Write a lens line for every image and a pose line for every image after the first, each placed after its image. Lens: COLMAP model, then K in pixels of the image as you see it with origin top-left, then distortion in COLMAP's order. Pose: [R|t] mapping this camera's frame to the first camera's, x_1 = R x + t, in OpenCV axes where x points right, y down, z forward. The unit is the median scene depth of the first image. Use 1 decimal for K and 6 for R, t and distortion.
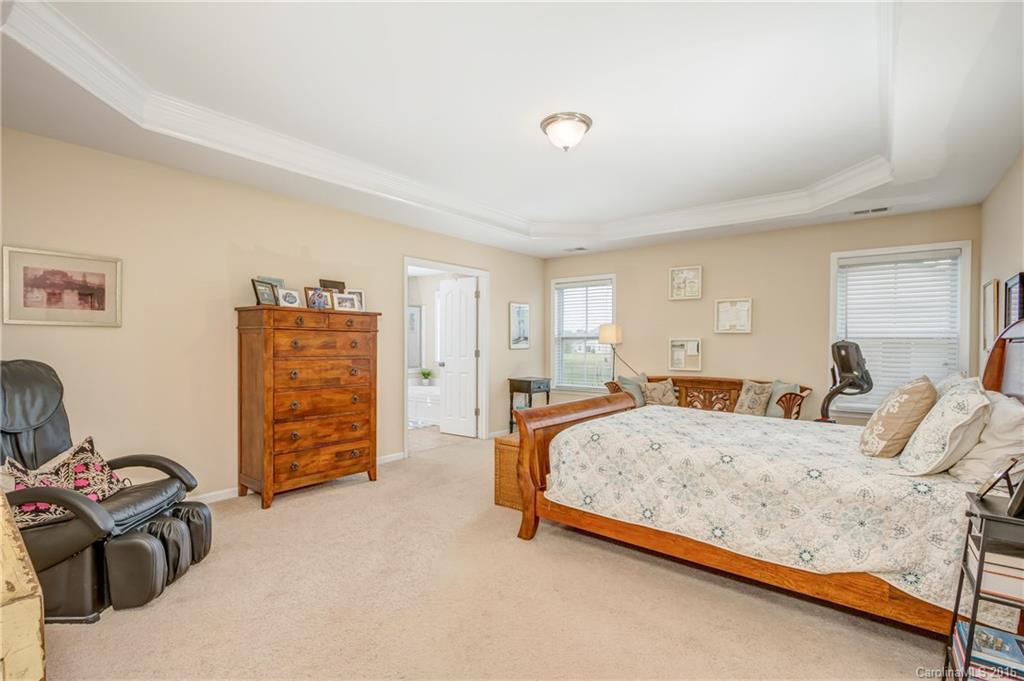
lens RADIAL K [[488.0, 0, 512.0], [0, 488.0, 340.5], [0, 0, 1]] dist [-0.000532, -0.000084]
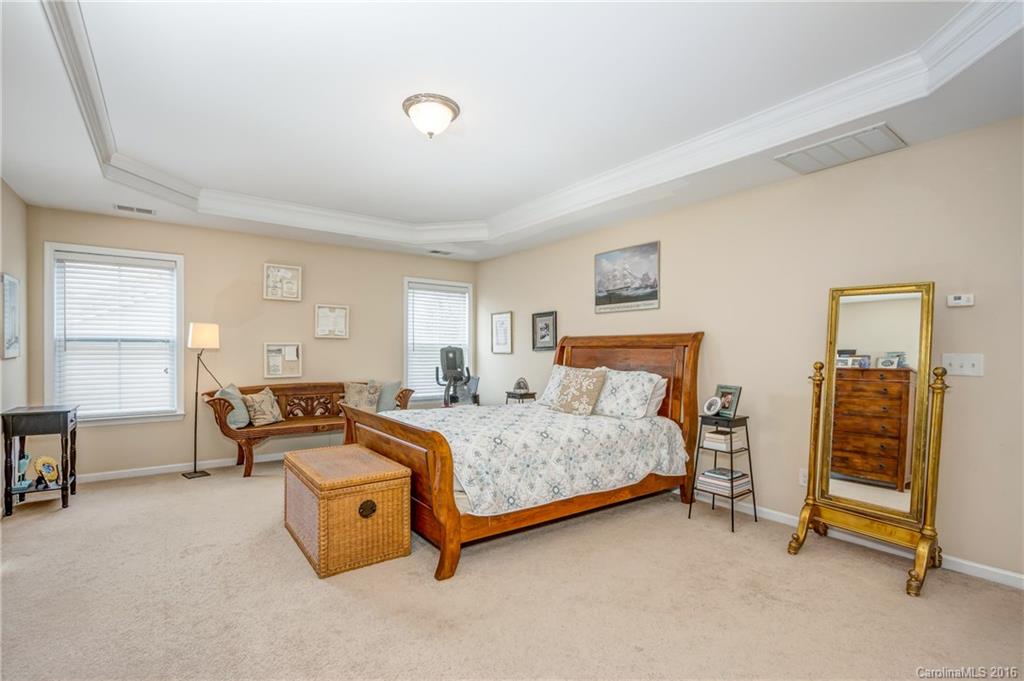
lens RADIAL K [[472.6, 0, 512.0], [0, 472.6, 340.5], [0, 0, 1]] dist [-0.004928, -0.000323]
pose [[0.262847, 0.013135, 0.964748, -0.418390], [-0.007546, 0.999905, -0.011558, -0.001468], [-0.964808, -0.004242, 0.262921, 0.374335]]
